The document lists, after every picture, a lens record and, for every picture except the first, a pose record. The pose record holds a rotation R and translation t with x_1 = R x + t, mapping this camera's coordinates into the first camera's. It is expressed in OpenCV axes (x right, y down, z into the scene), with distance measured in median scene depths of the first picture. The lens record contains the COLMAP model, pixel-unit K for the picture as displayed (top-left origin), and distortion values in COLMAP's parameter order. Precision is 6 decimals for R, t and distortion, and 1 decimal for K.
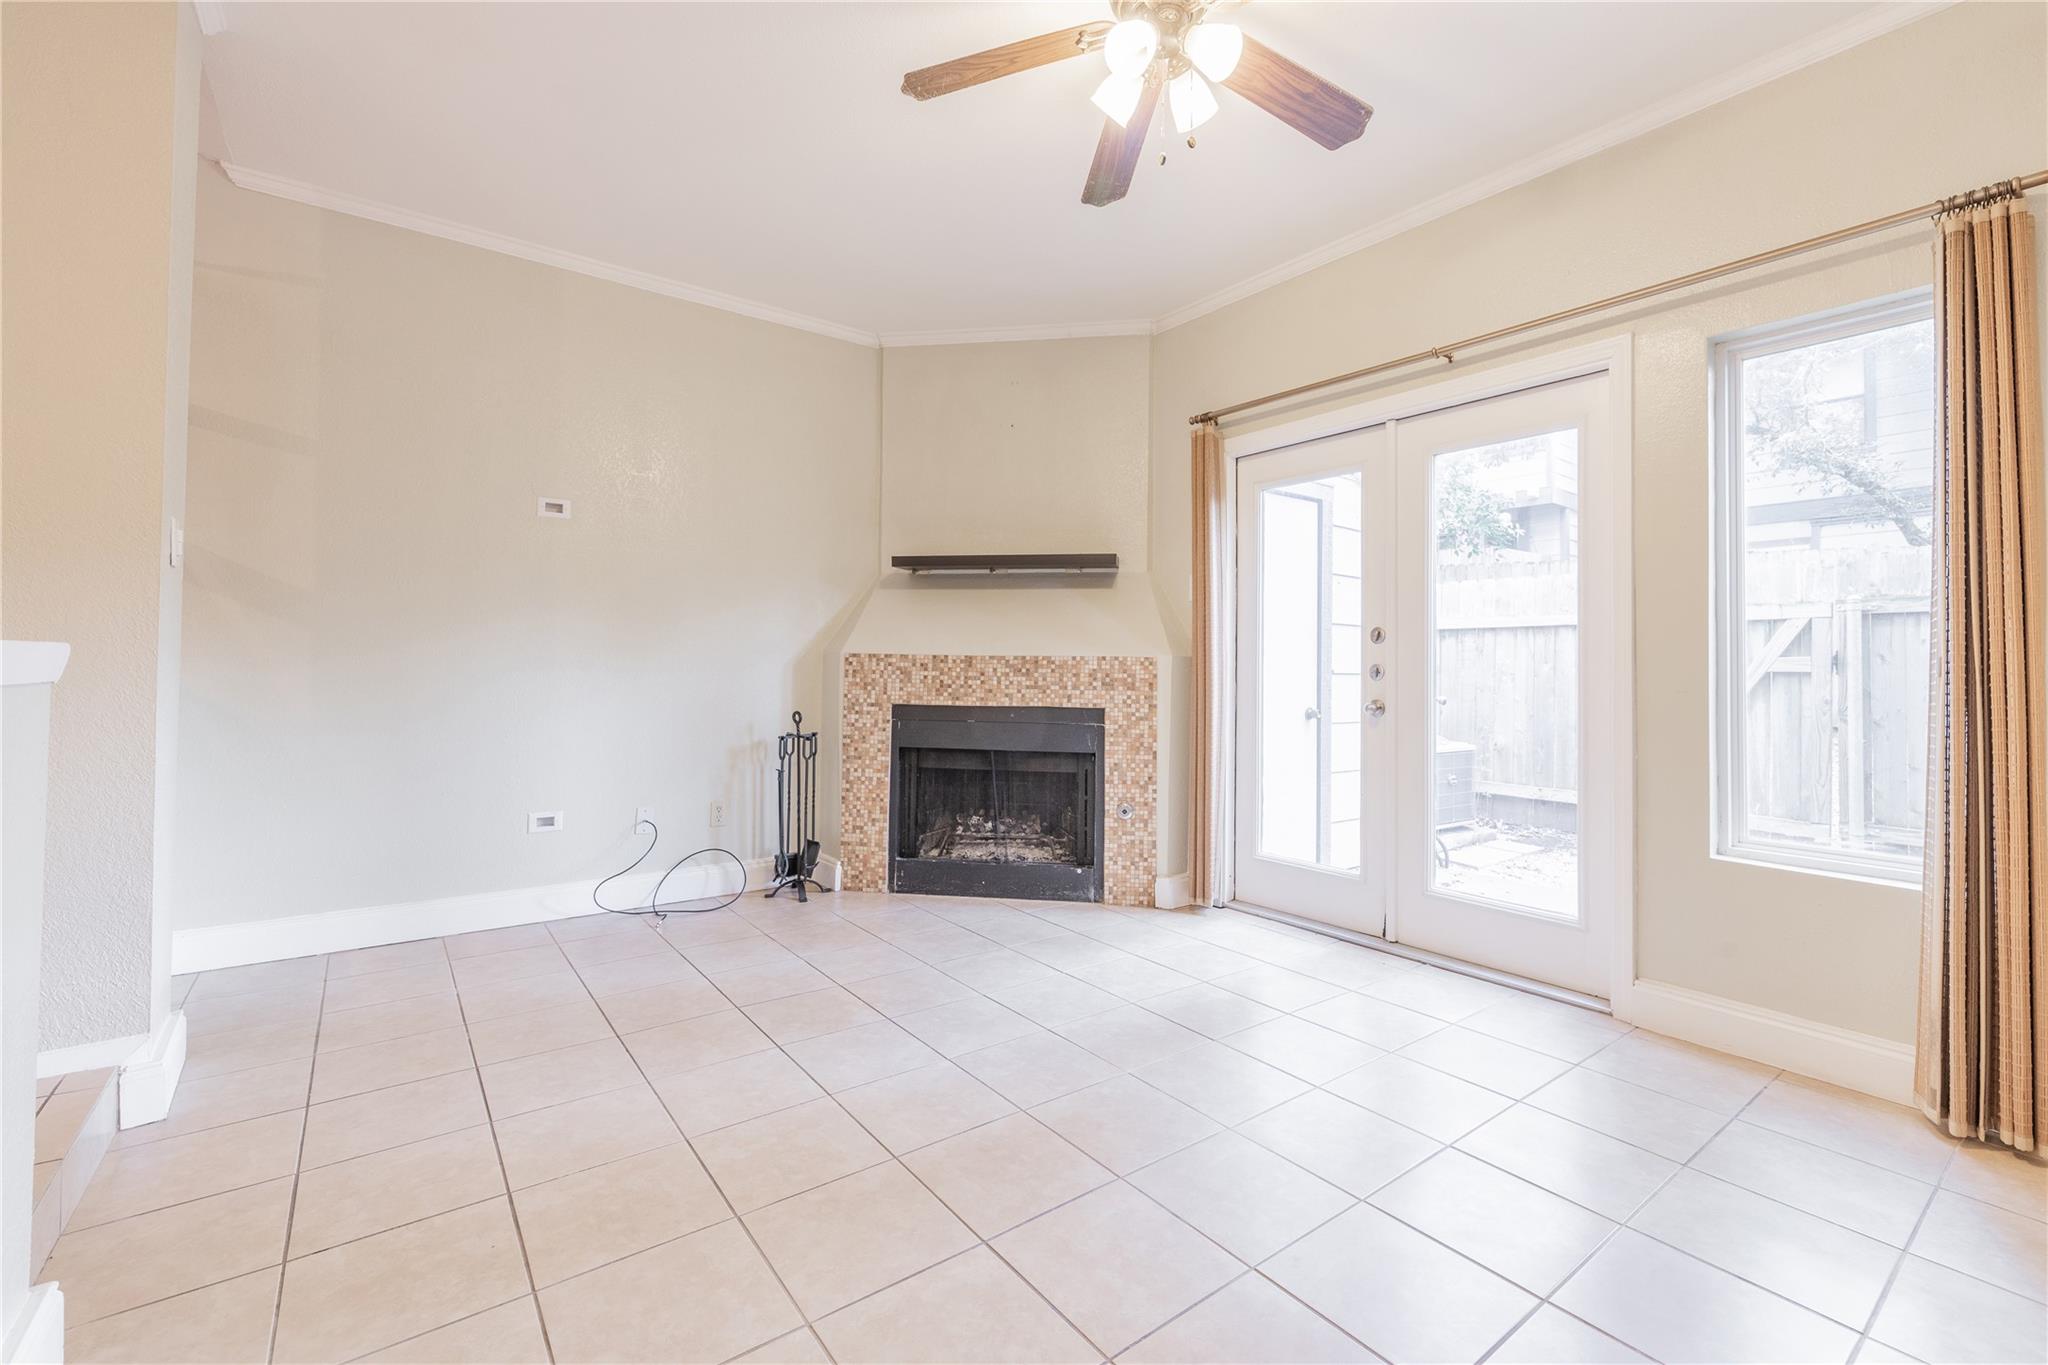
lens RADIAL K [[870.6, 0, 1030.6], [0, 870.6, 652.3], [0, 0, 1]] dist [-0.000999, 0.000817]
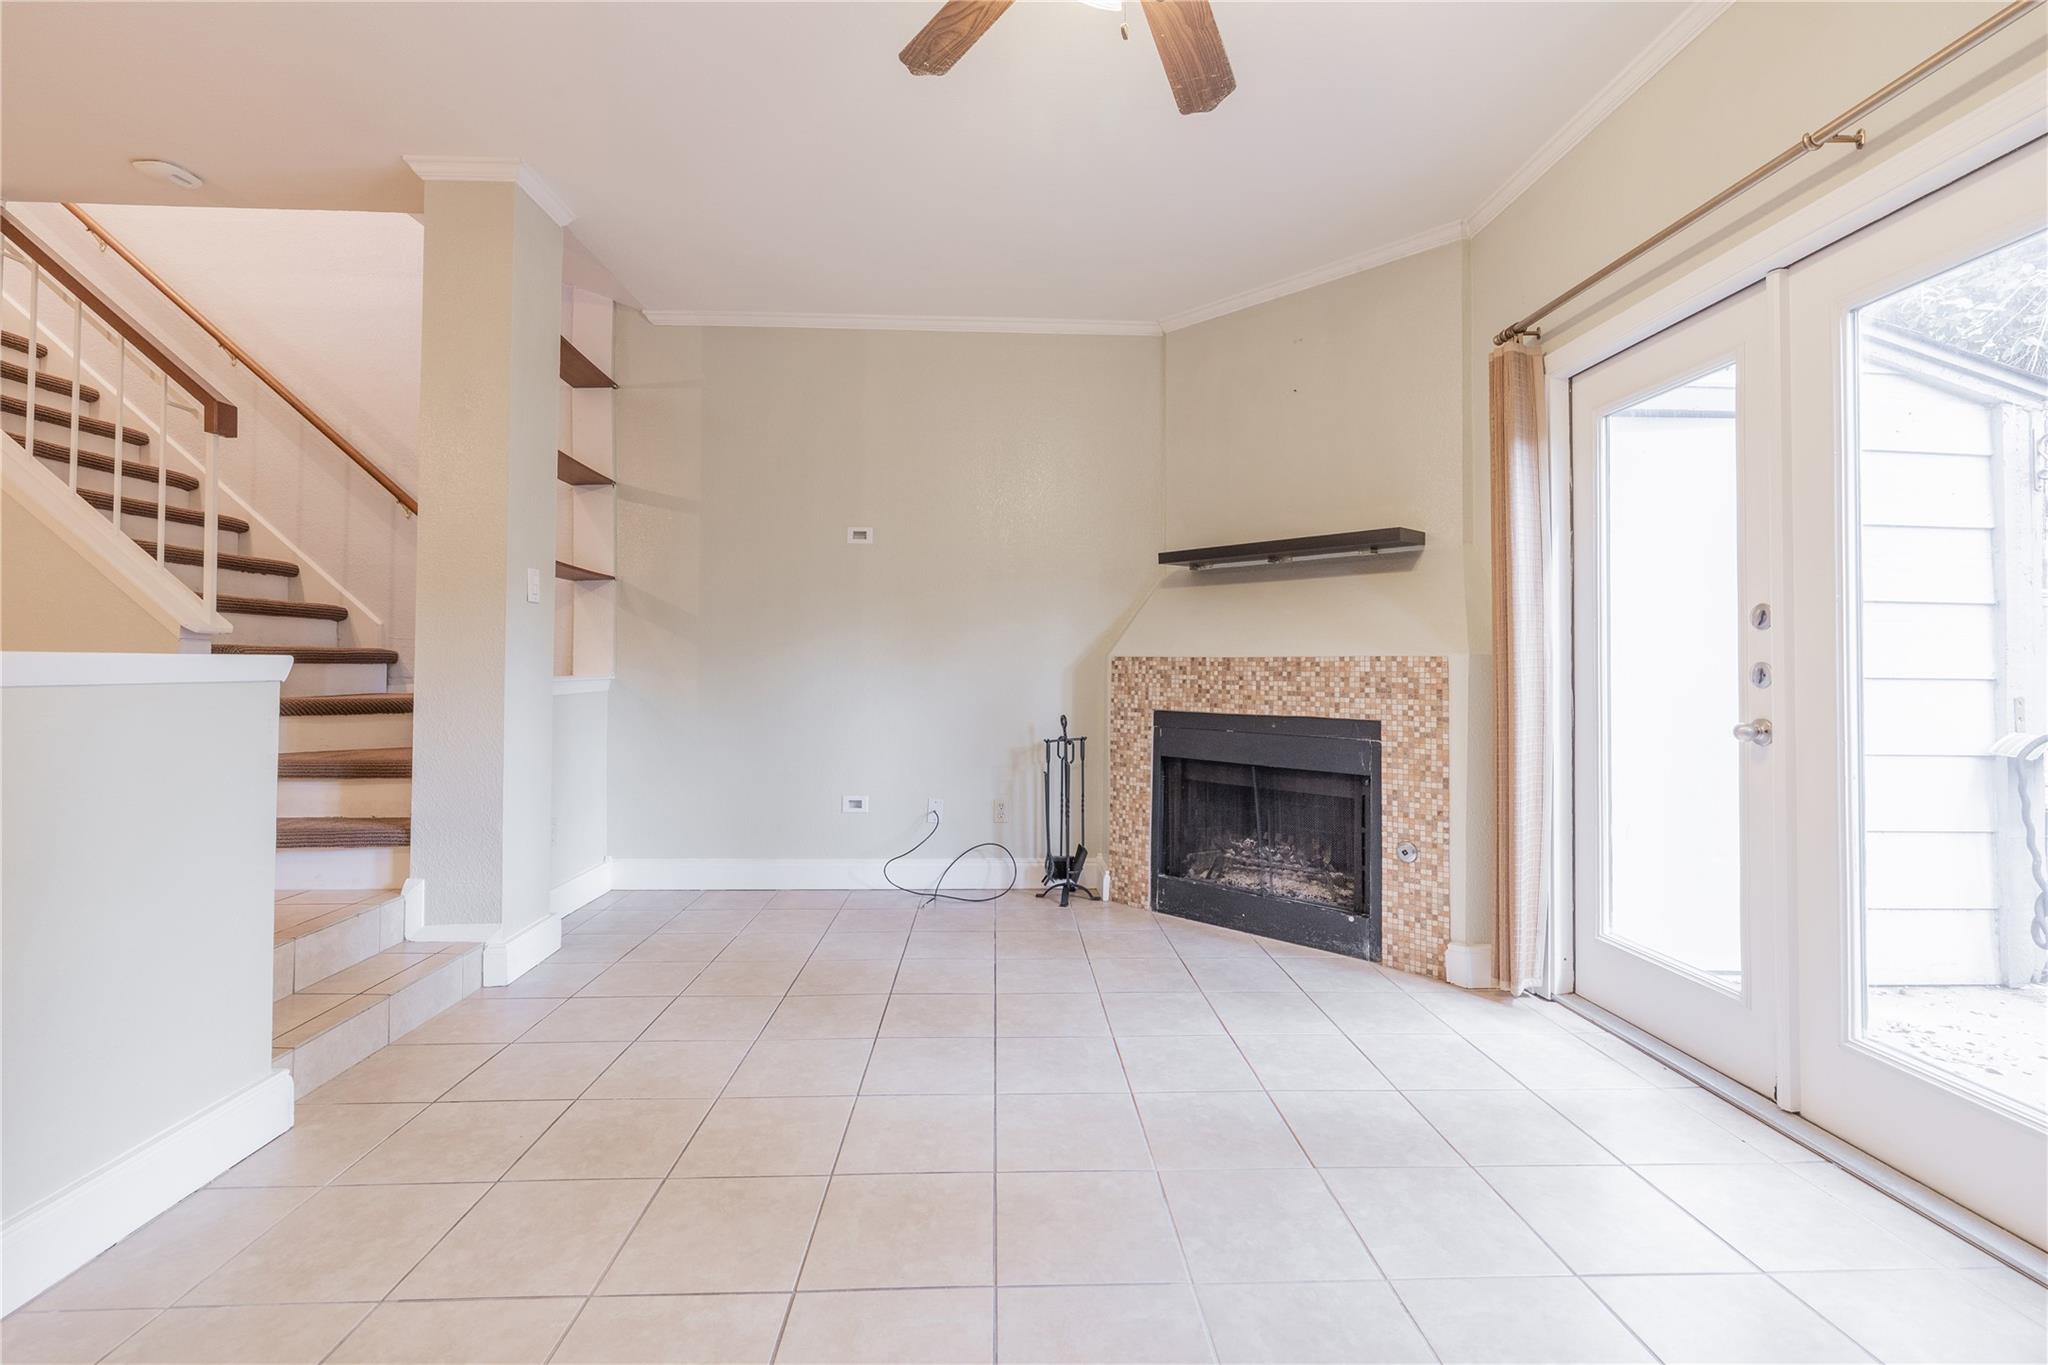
lens RADIAL K [[870.6, 0, 1030.6], [0, 870.6, 652.3], [0, 0, 1]] dist [-0.000999, 0.000817]
pose [[0.821370, -0.016480, -0.570157, 0.278138], [0.012743, 0.999863, -0.010542, 0.005516], [0.570253, 0.001394, 0.821468, 0.155684]]
